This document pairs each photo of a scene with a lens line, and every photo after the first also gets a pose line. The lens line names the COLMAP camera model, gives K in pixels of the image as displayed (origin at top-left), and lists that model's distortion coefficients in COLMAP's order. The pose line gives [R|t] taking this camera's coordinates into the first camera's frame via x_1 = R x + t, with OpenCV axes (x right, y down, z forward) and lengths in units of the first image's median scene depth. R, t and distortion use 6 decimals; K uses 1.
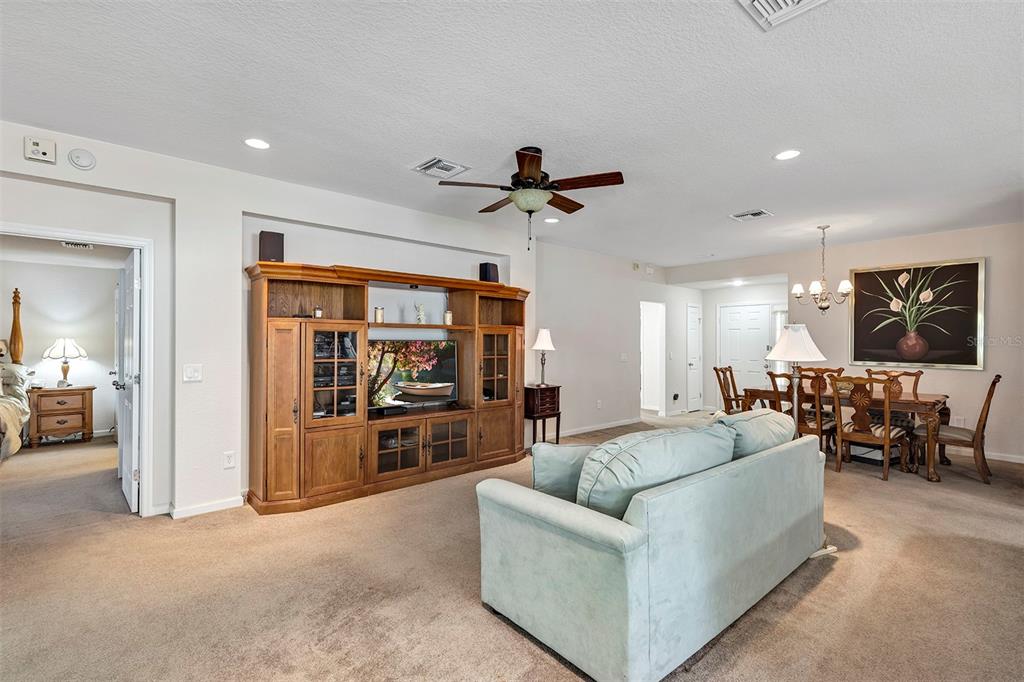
lens RADIAL K [[468.0, 0, 512.0], [0, 468.0, 341.0], [0, 0, 1]] dist [0.005554, 0.000089]
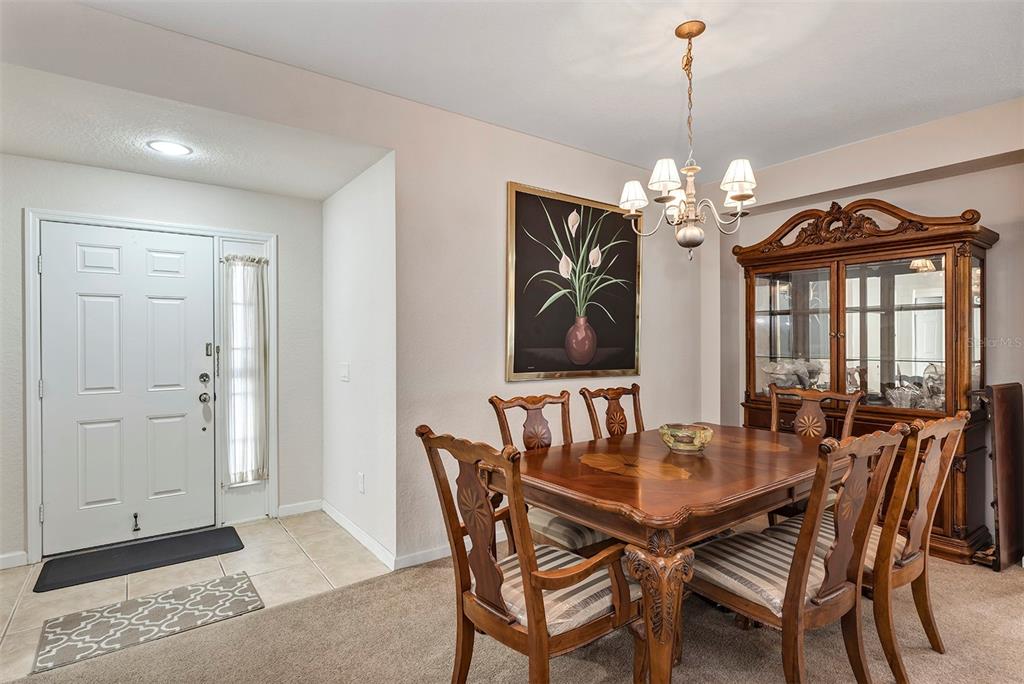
lens RADIAL K [[514.0, 0, 512.0], [0, 514.0, 342.0], [0, 0, 1]] dist [0.001551, -0.000043]
pose [[0.090985, -0.006403, 0.995832, 0.219386], [0.000365, 0.999979, 0.006397, 0.007827], [-0.995852, -0.000218, 0.090985, 1.035438]]
